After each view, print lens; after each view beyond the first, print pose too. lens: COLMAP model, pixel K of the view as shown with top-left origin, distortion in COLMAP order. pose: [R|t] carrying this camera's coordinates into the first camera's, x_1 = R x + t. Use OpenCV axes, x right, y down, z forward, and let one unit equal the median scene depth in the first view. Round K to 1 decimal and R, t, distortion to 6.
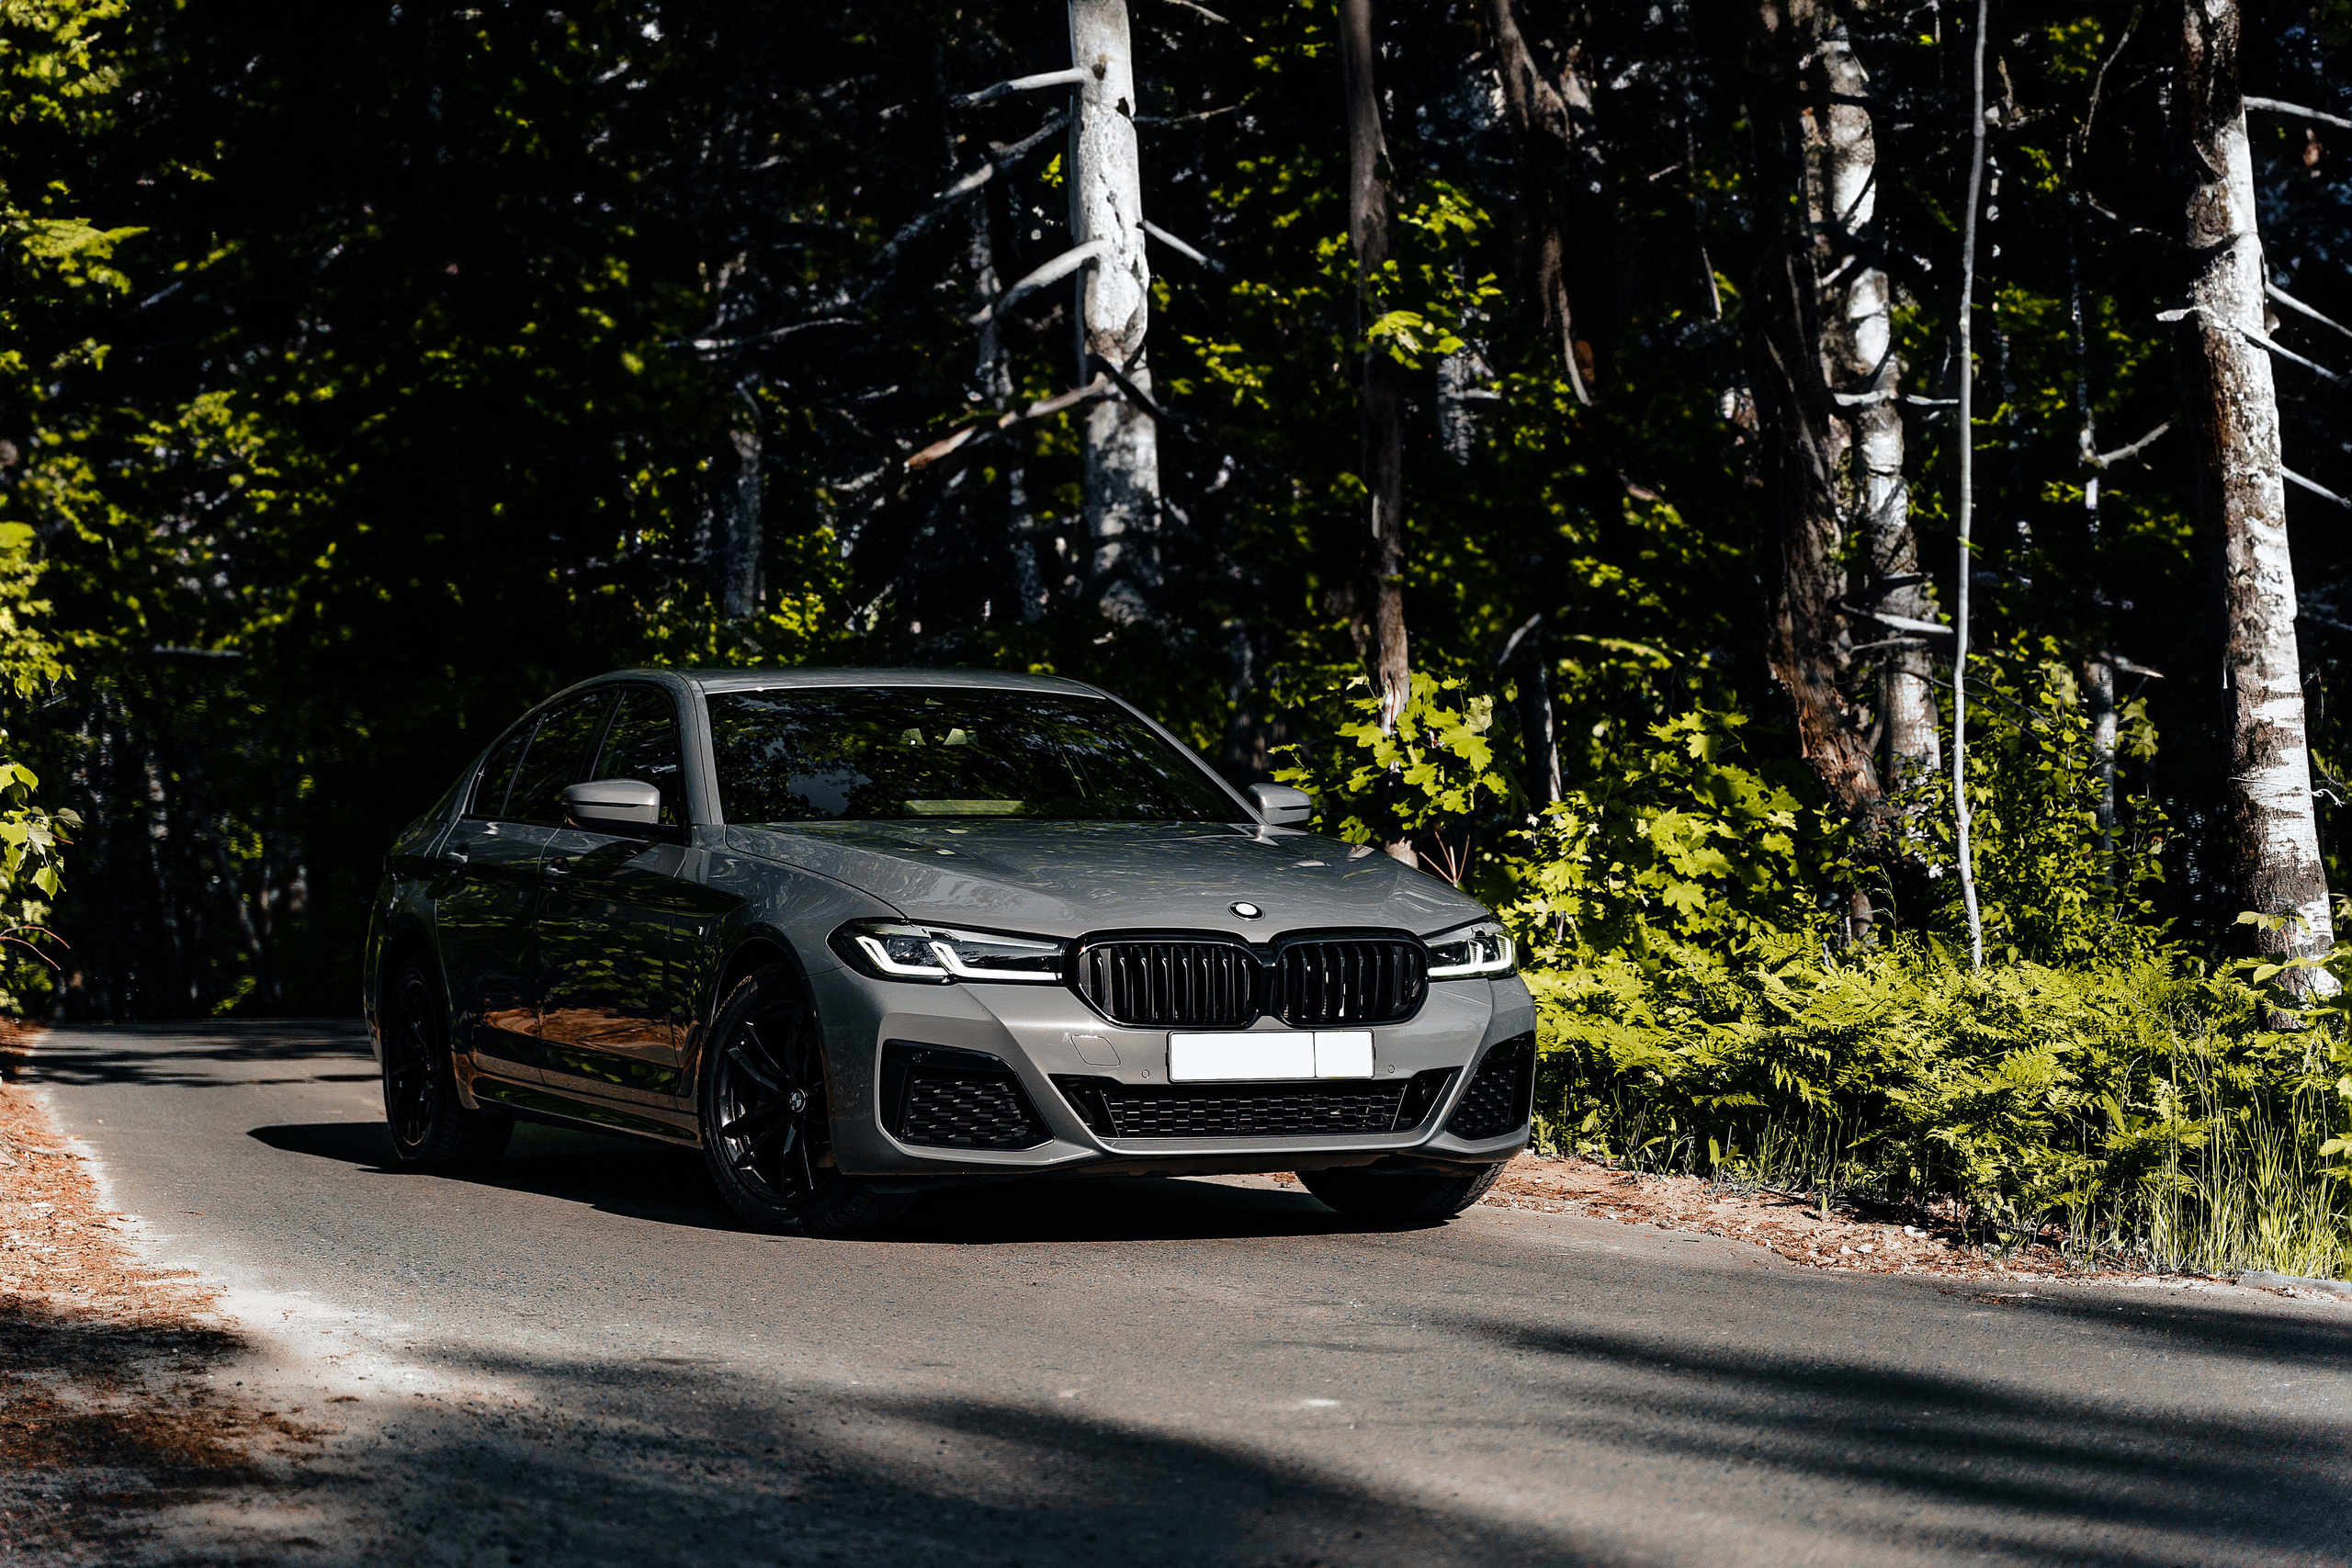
lens RADIAL K [[4783.1, 0, 1176.0], [0, 4783.1, 784.0], [0, 0, 1]] dist [-0.027323, 0.185686]
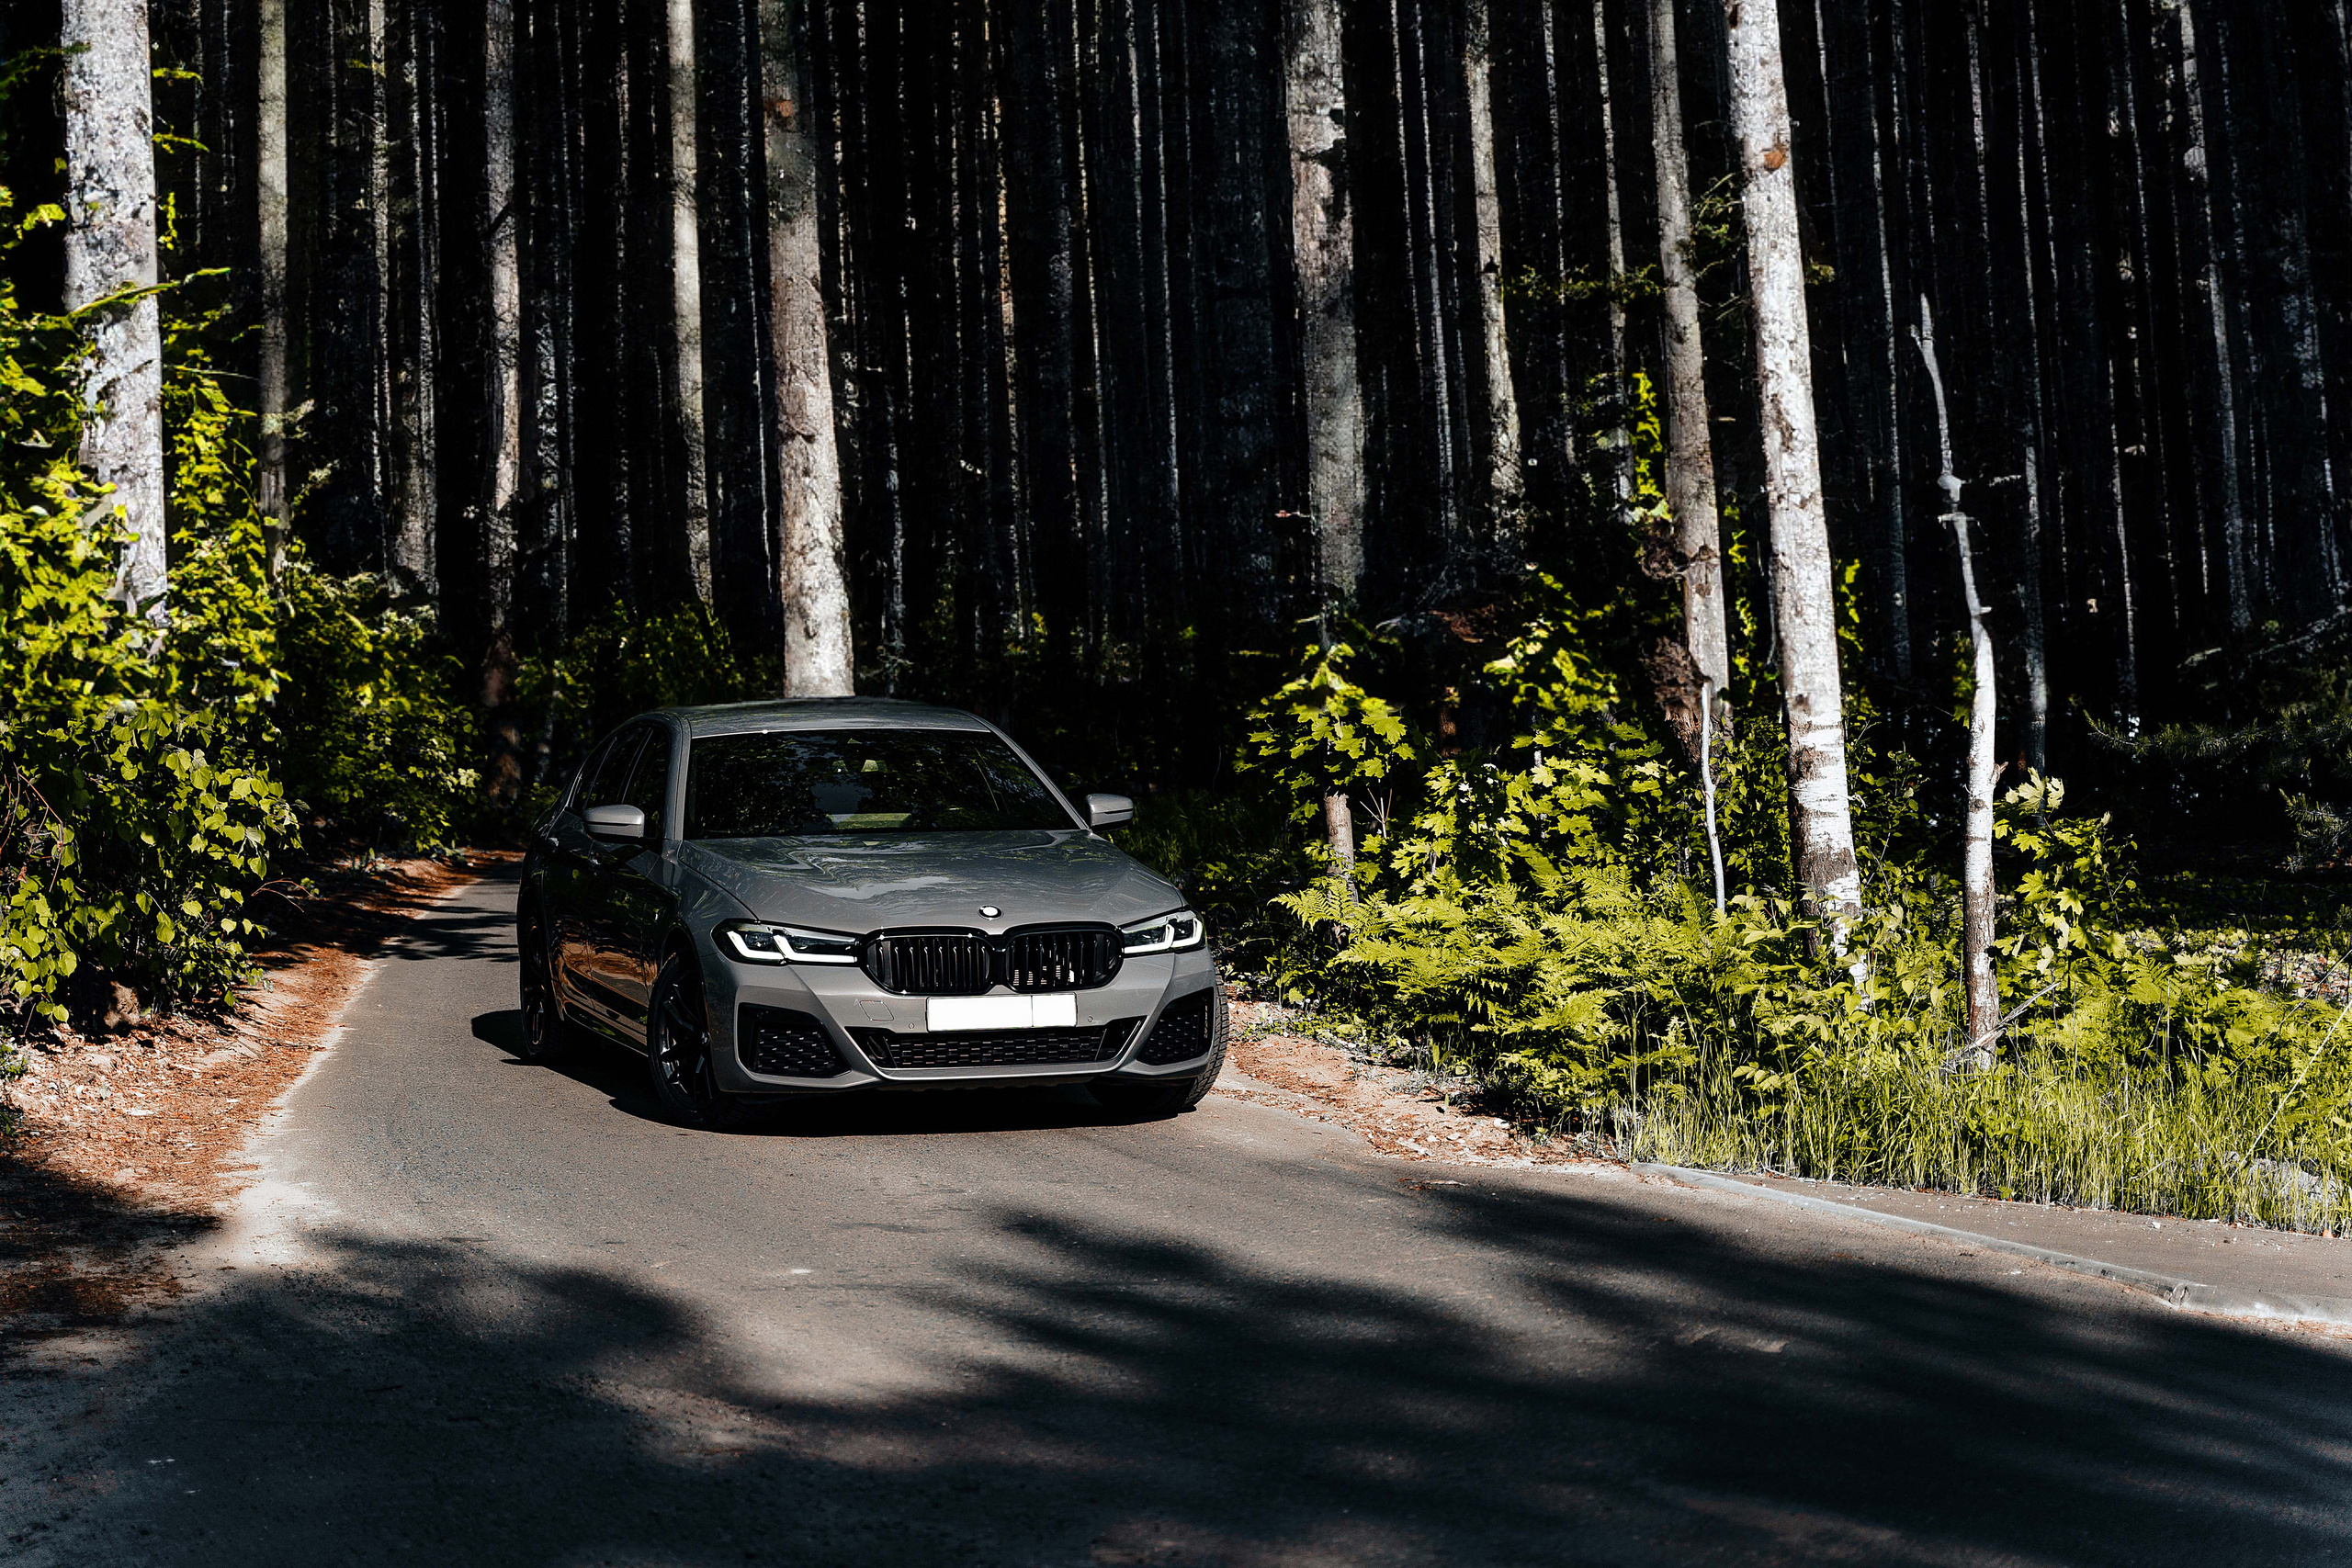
lens RADIAL K [[4783.1, 0, 1176.0], [0, 4783.1, 784.0], [0, 0, 1]] dist [-0.027323, 0.185686]
pose [[0.990811, -0.007026, -0.135070, 0.261653], [0.014183, 0.998541, 0.052095, -0.085797], [0.134507, -0.053532, 0.989466, -0.430208]]
